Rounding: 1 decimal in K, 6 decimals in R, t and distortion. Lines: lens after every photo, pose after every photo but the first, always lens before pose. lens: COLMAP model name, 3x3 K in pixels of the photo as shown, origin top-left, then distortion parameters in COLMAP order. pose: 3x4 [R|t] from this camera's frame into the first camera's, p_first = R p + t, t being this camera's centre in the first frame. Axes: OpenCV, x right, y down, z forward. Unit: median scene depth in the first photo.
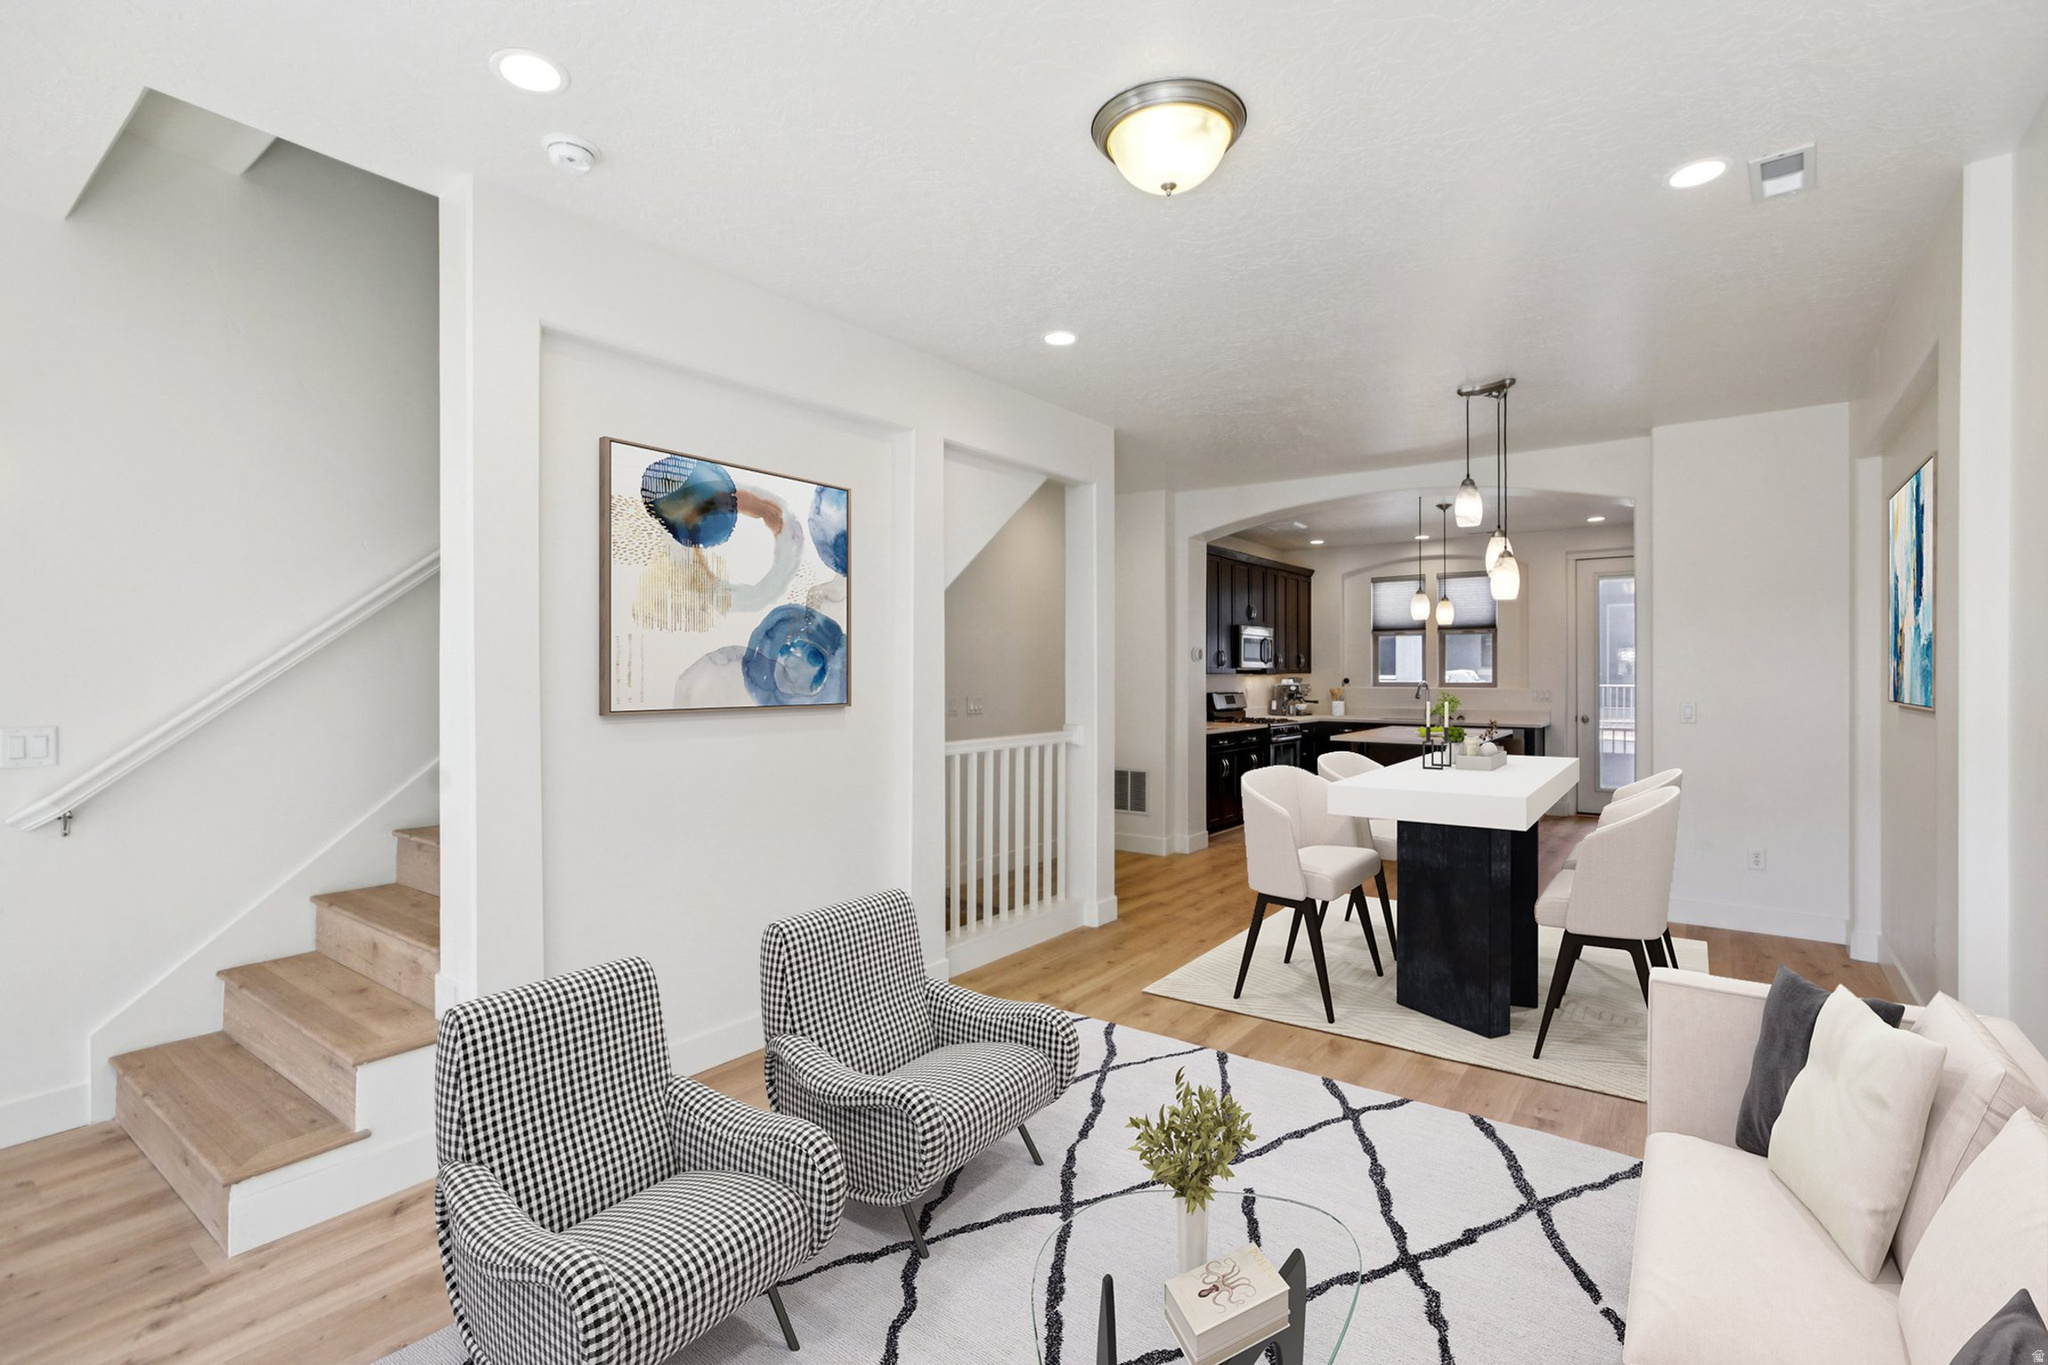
lens RADIAL K [[941.9, 0, 1024.0], [0, 941.9, 682.5], [0, 0, 1]] dist [-0.015471, 0.000221]
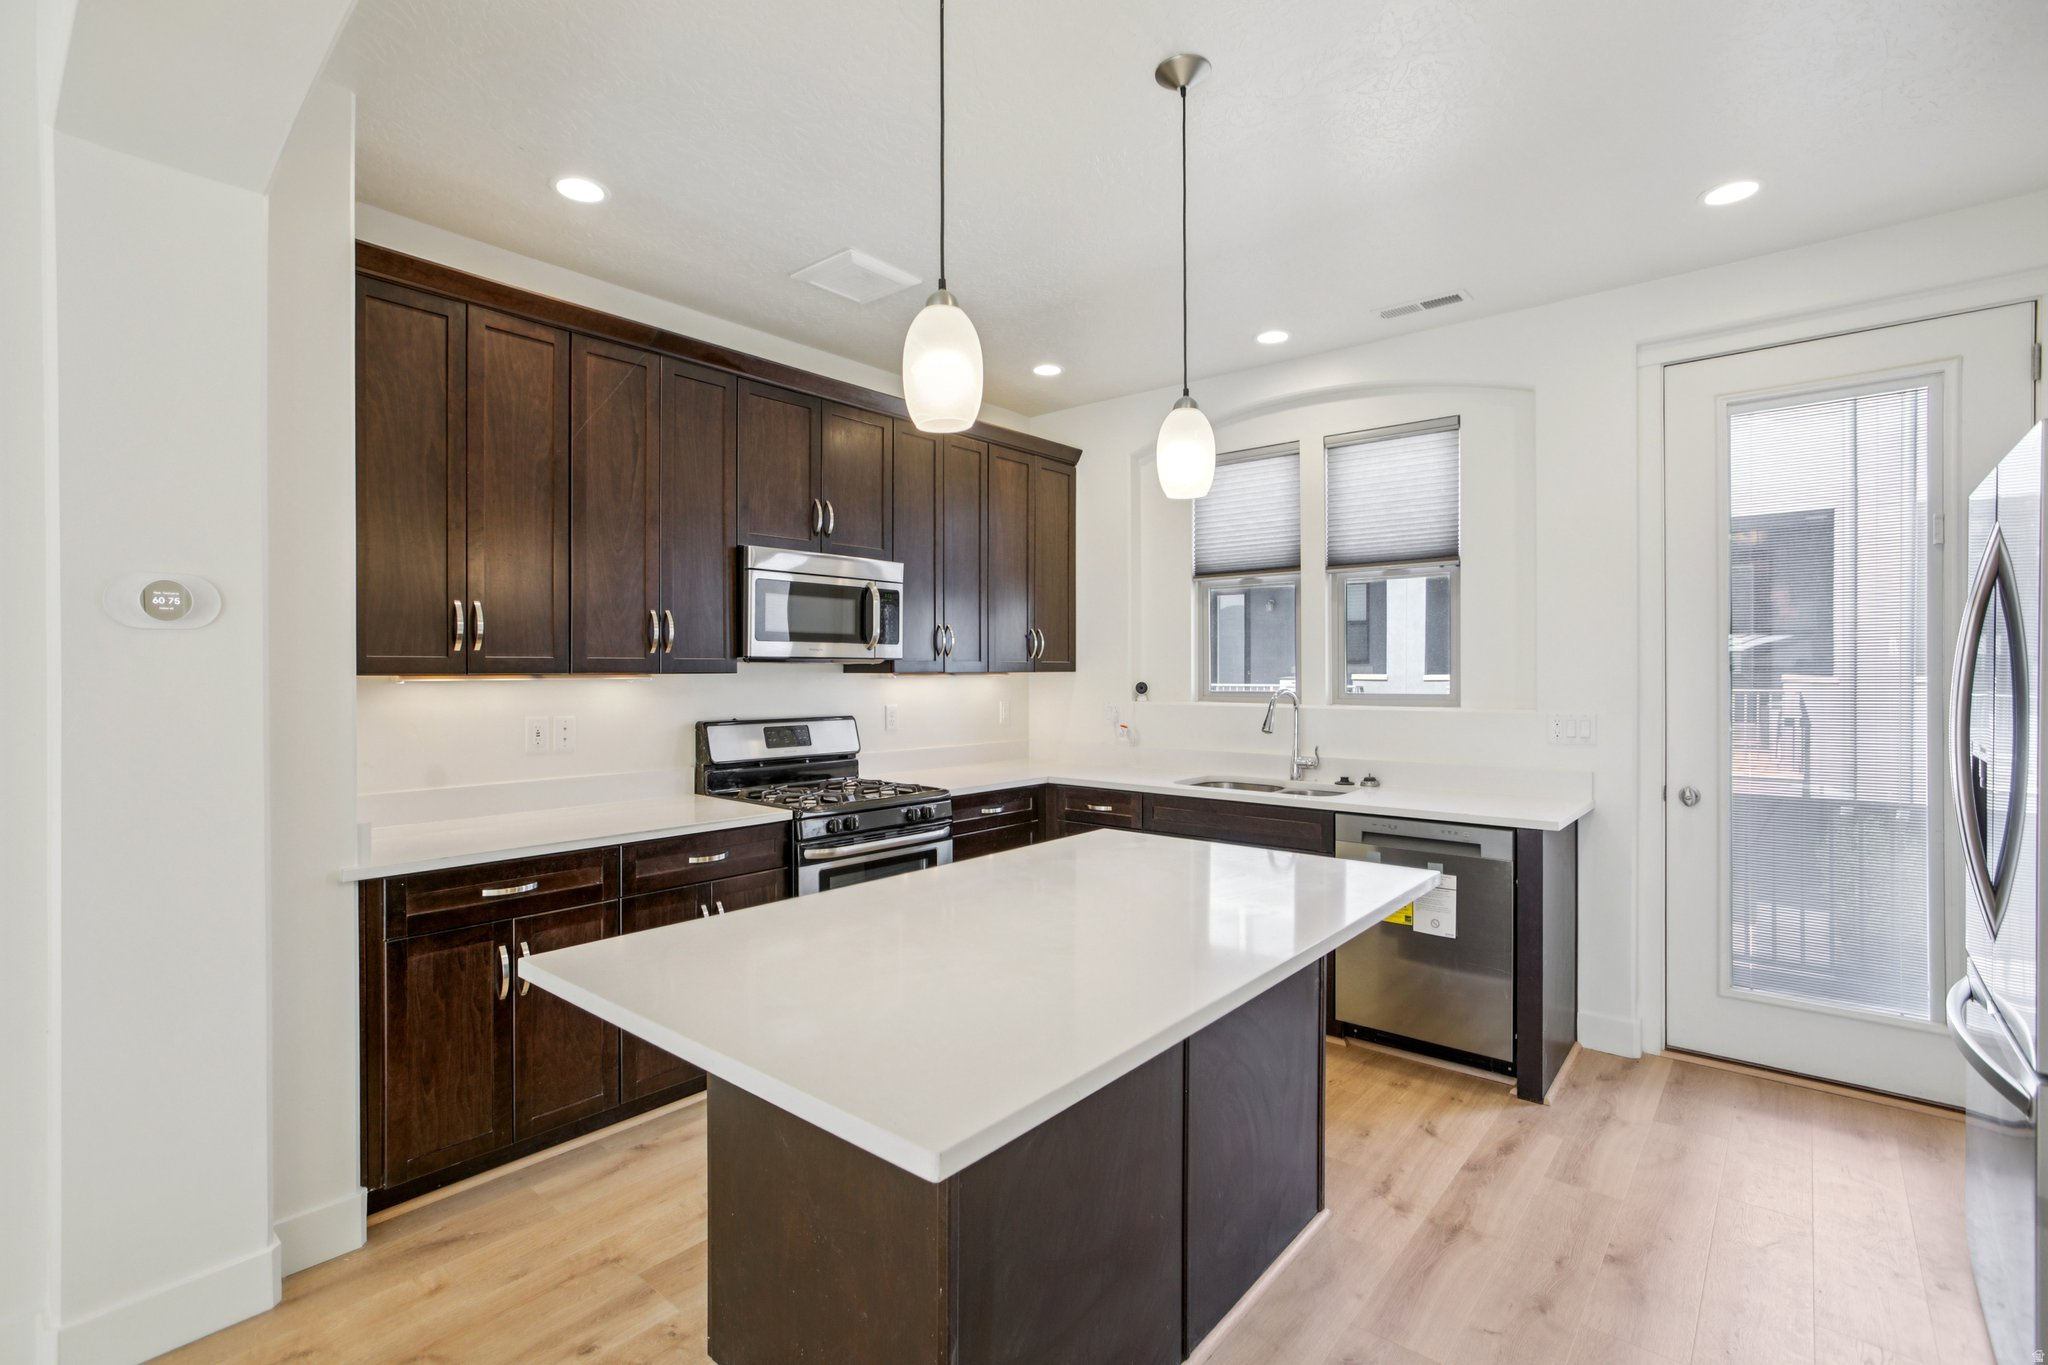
lens RADIAL K [[975.2, 0, 1032.2], [0, 975.2, 673.6], [0, 0, 1]] dist [-0.004575, -0.000295]
pose [[0.999537, 0.000635, -0.030430, 0.337422], [-0.000885, 0.999966, -0.008210, -0.005388], [0.030424, 0.008233, 0.999503, 0.583490]]
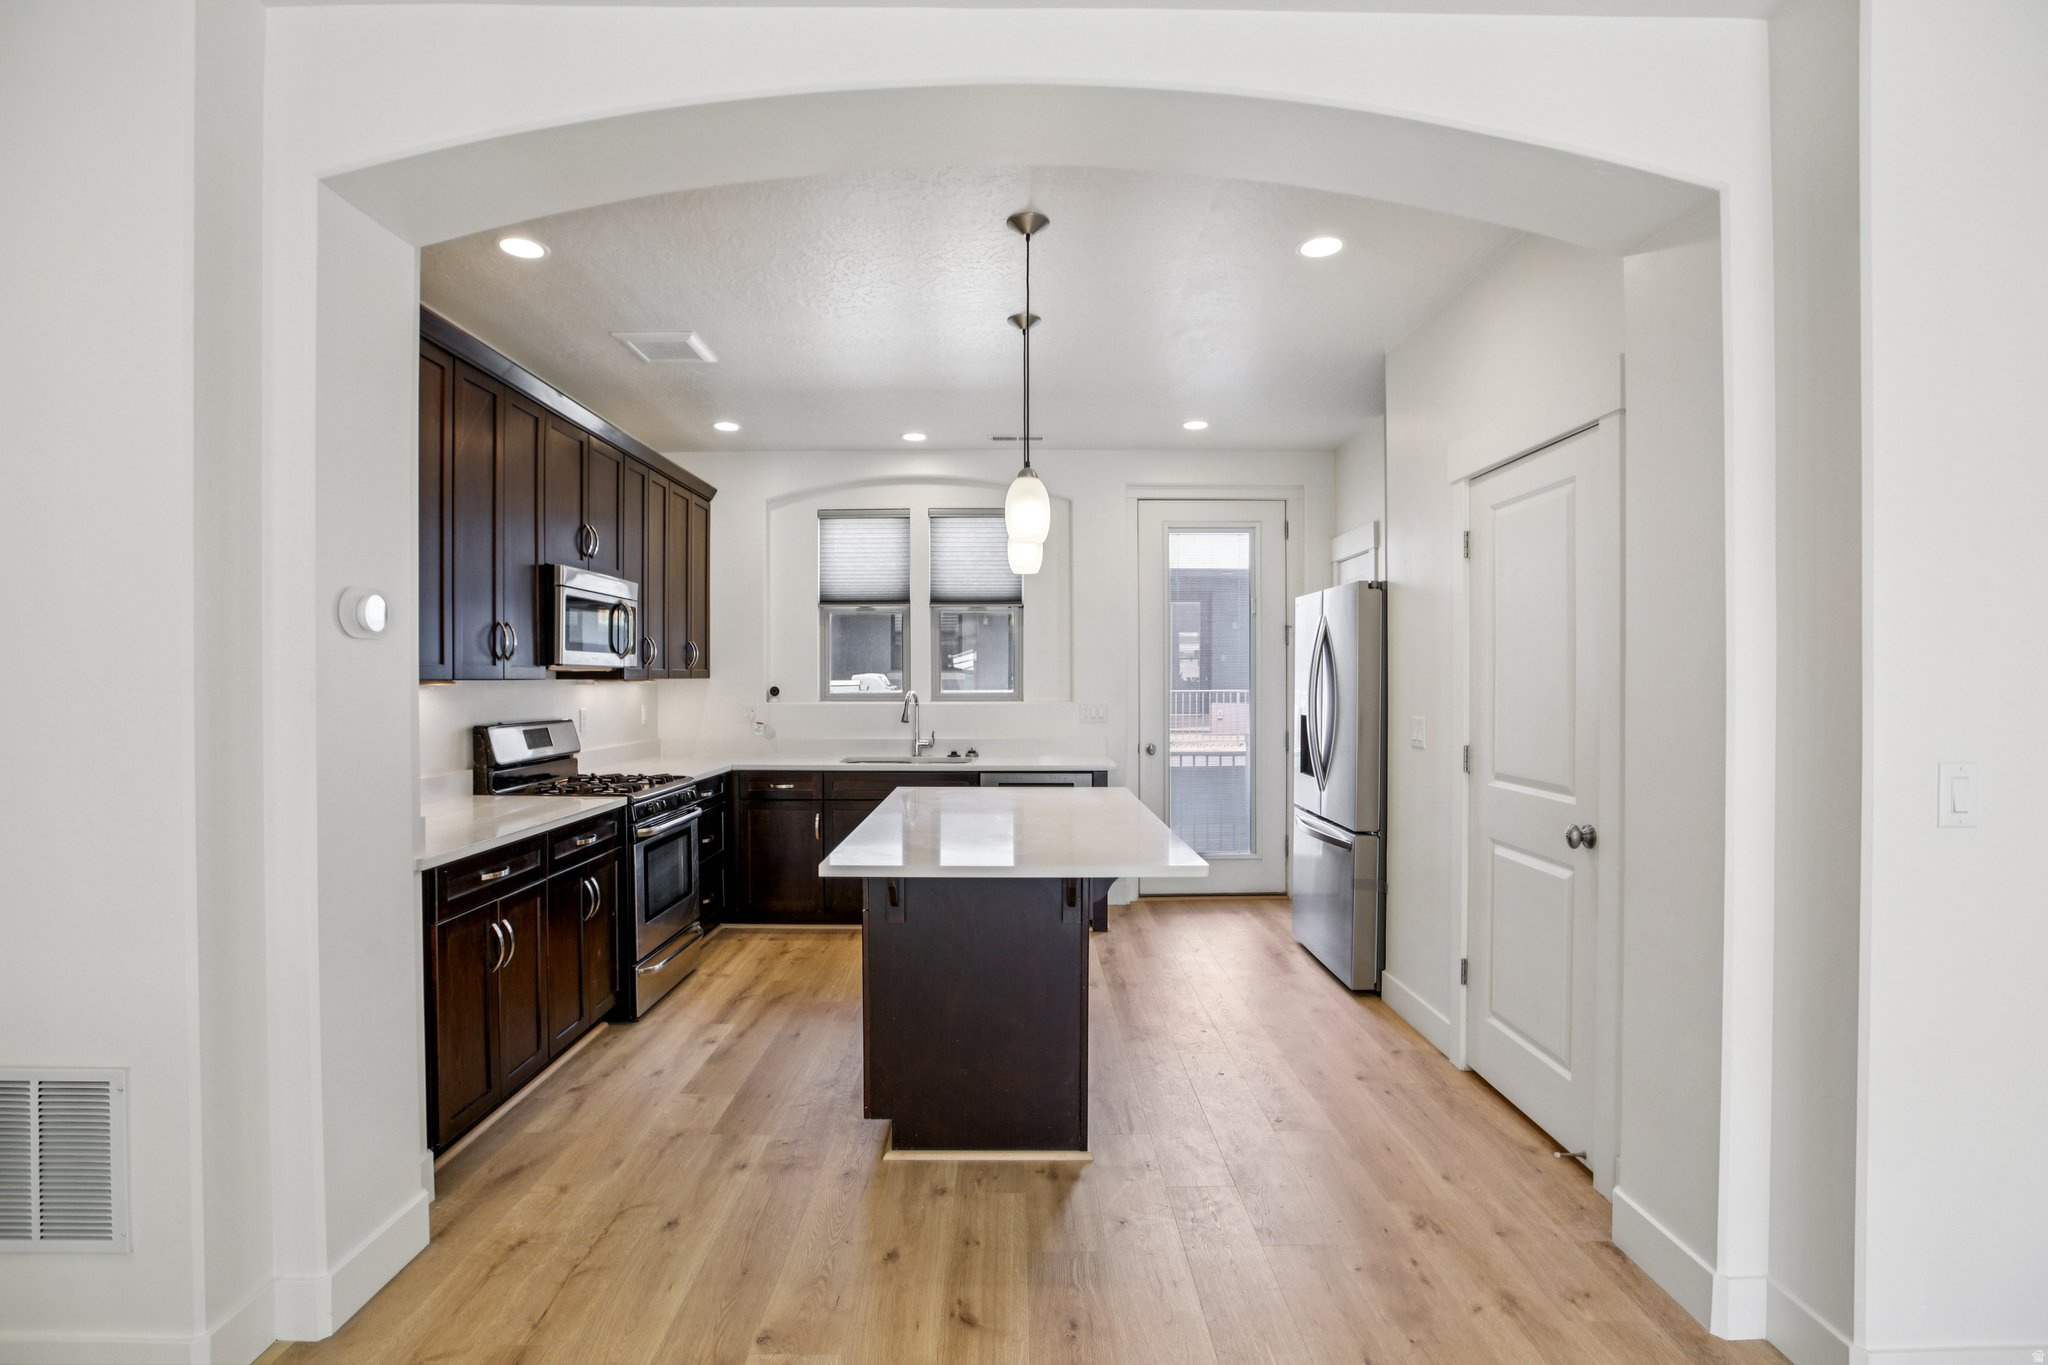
lens RADIAL K [[941.9, 0, 1024.0], [0, 941.9, 682.5], [0, 0, 1]] dist [-0.015471, 0.000221]
pose [[0.794583, -0.003060, 0.607147, 0.134613], [0.006217, 0.999976, -0.003098, -0.004813], [-0.607123, 0.006236, 0.794583, 0.517499]]
